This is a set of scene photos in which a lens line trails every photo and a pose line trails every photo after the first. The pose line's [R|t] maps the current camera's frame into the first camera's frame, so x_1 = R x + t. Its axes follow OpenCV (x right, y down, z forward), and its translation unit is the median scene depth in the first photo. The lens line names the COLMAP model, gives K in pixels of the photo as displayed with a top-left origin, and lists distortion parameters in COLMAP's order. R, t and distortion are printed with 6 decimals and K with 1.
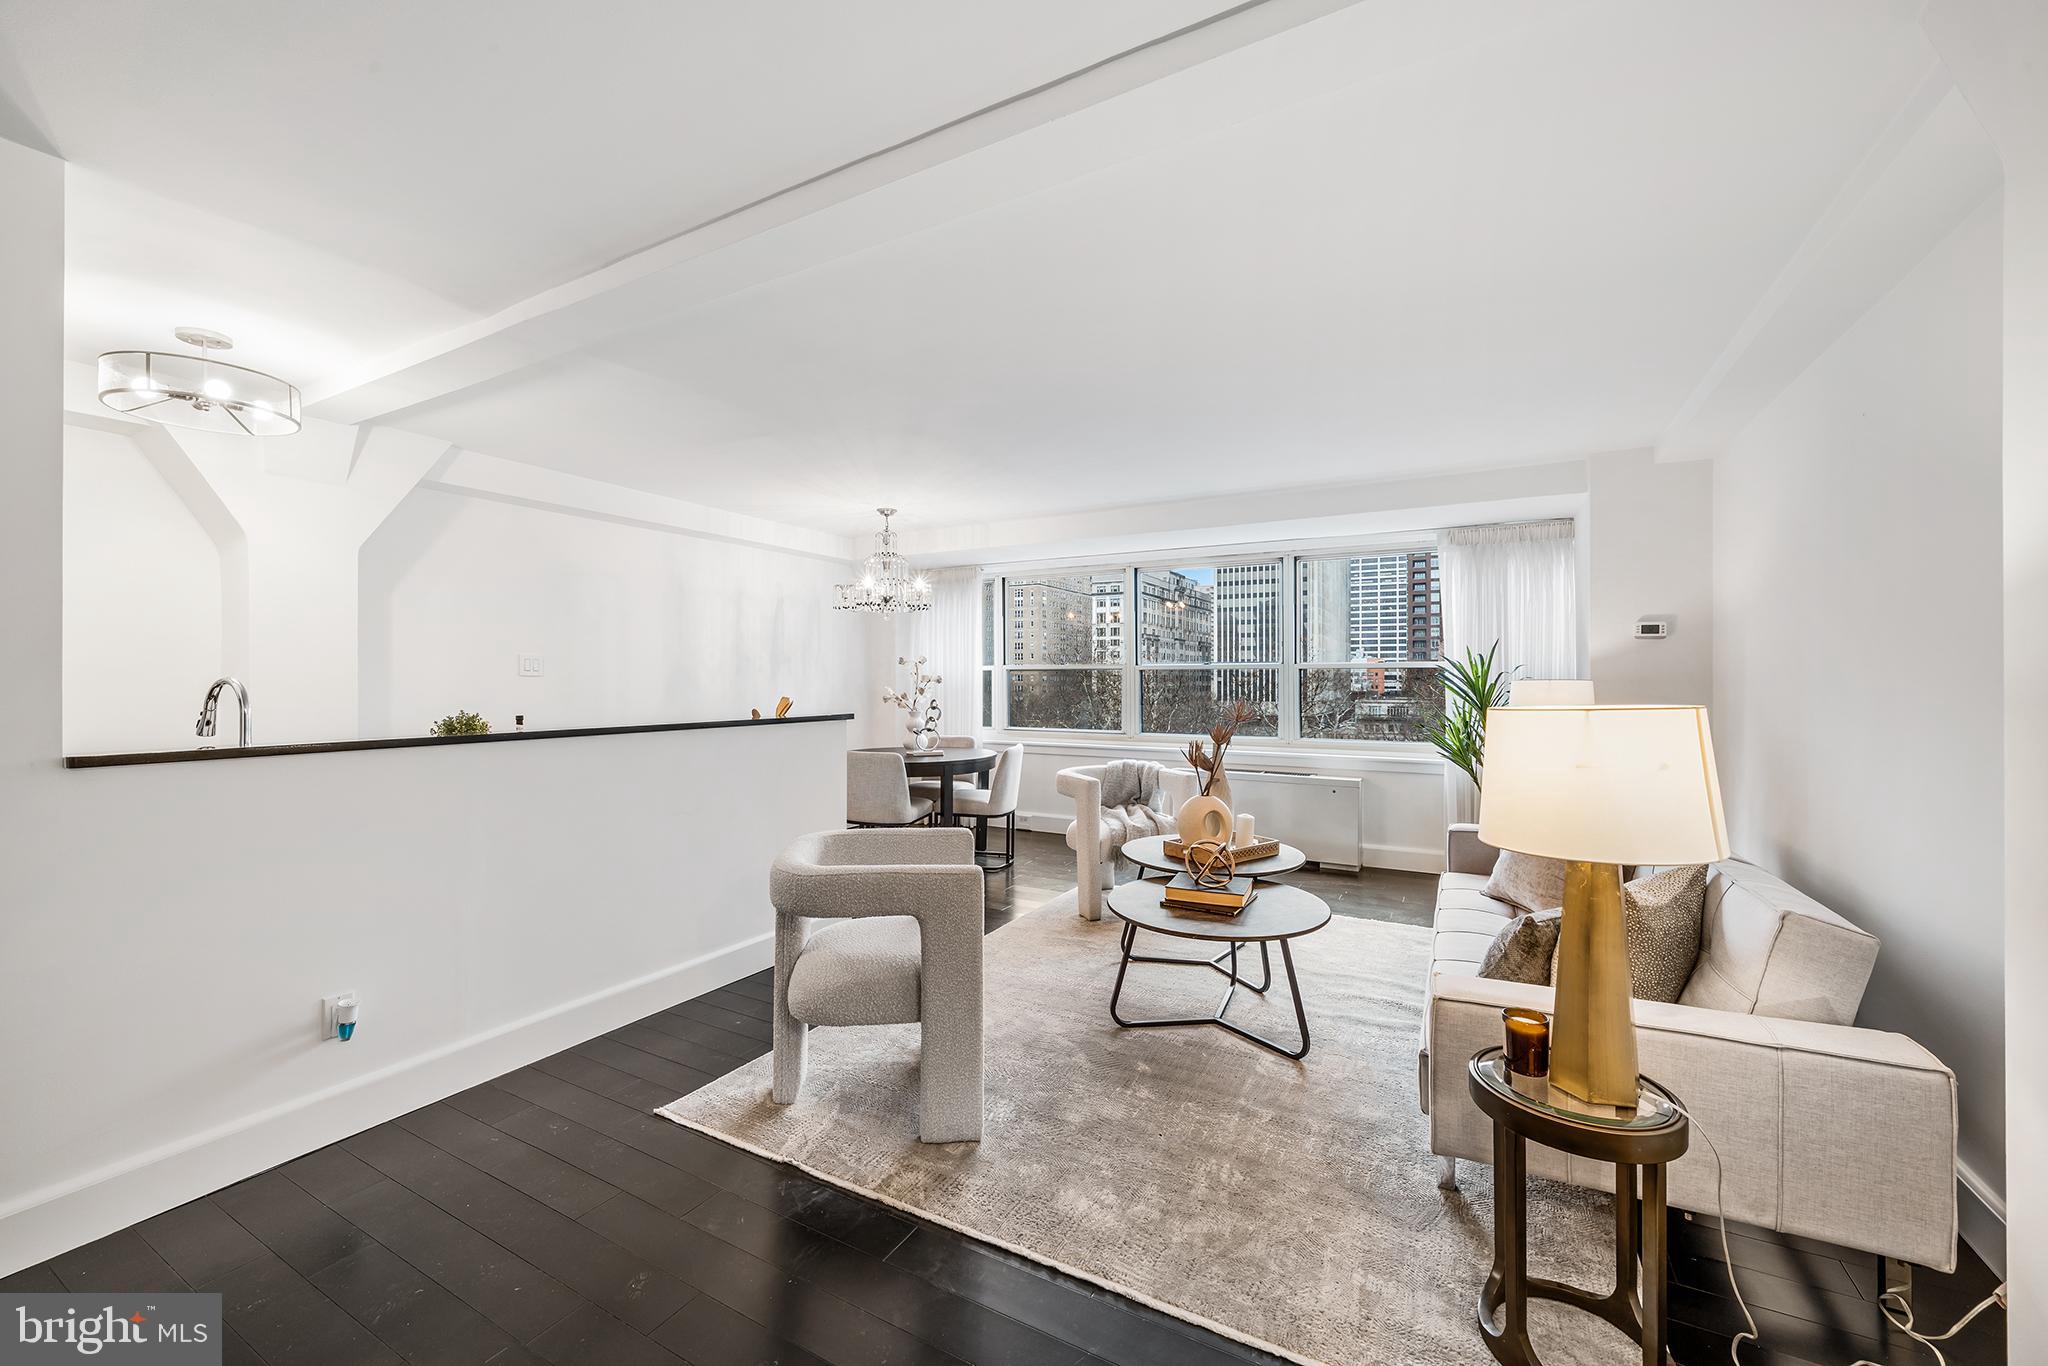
lens RADIAL K [[822.6, 0, 1011.1], [0, 822.6, 677.0], [0, 0, 1]] dist [-0.000458, -0.000532]
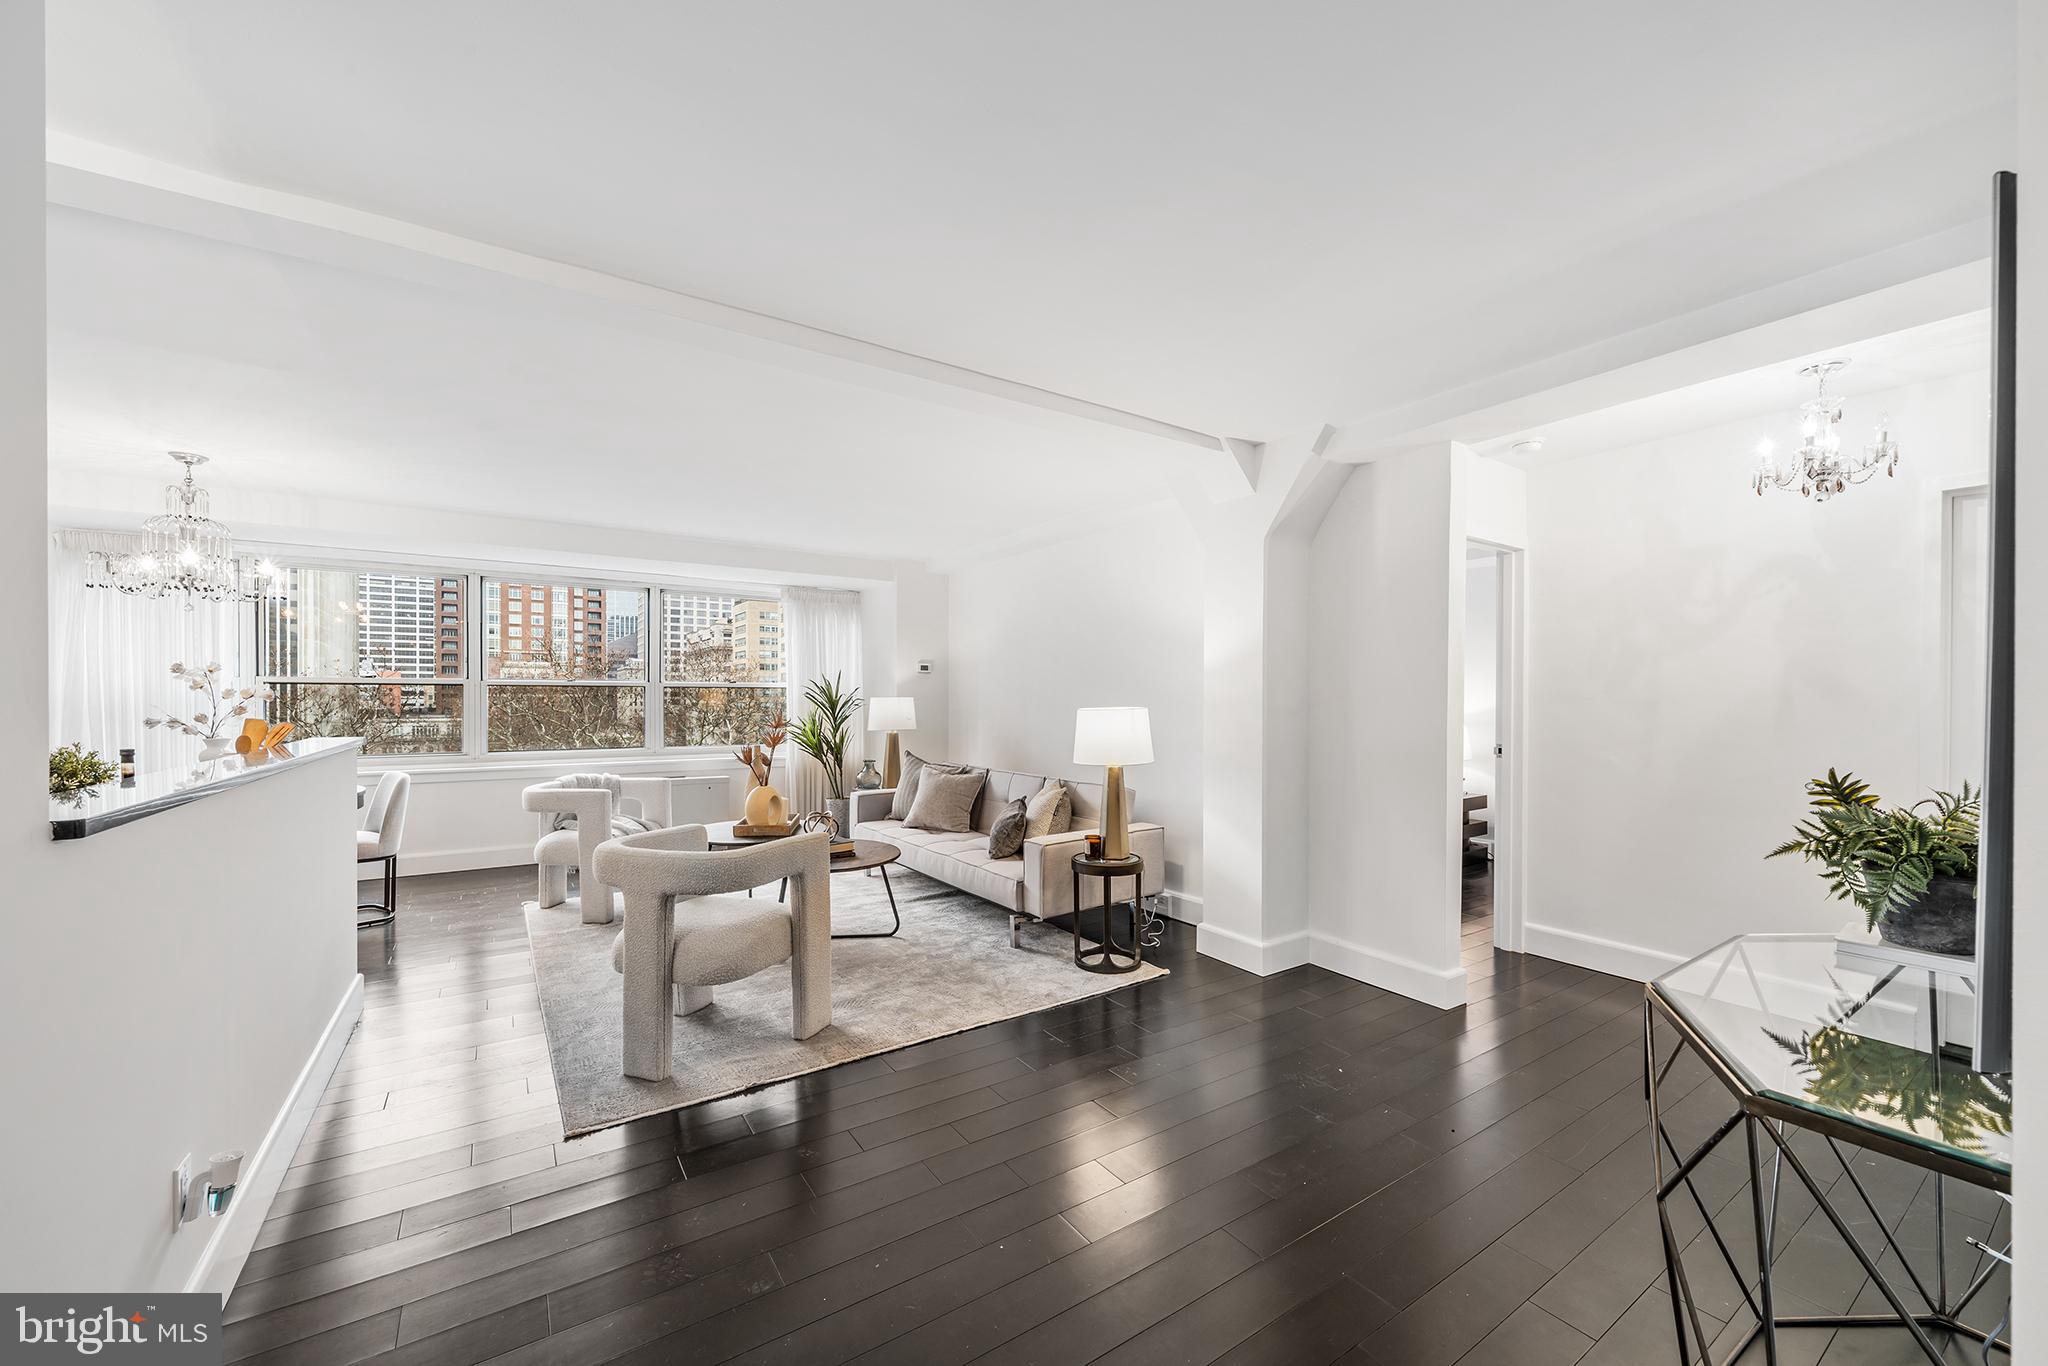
lens RADIAL K [[788.8, 0, 1043.2], [0, 788.8, 706.3], [0, 0, 1]] dist [-0.000566, -0.000834]
pose [[0.436883, -0.009623, 0.899467, -0.477397], [-0.005347, 0.999897, 0.013294, -0.000317], [-0.899503, -0.010617, 0.436786, 0.038092]]
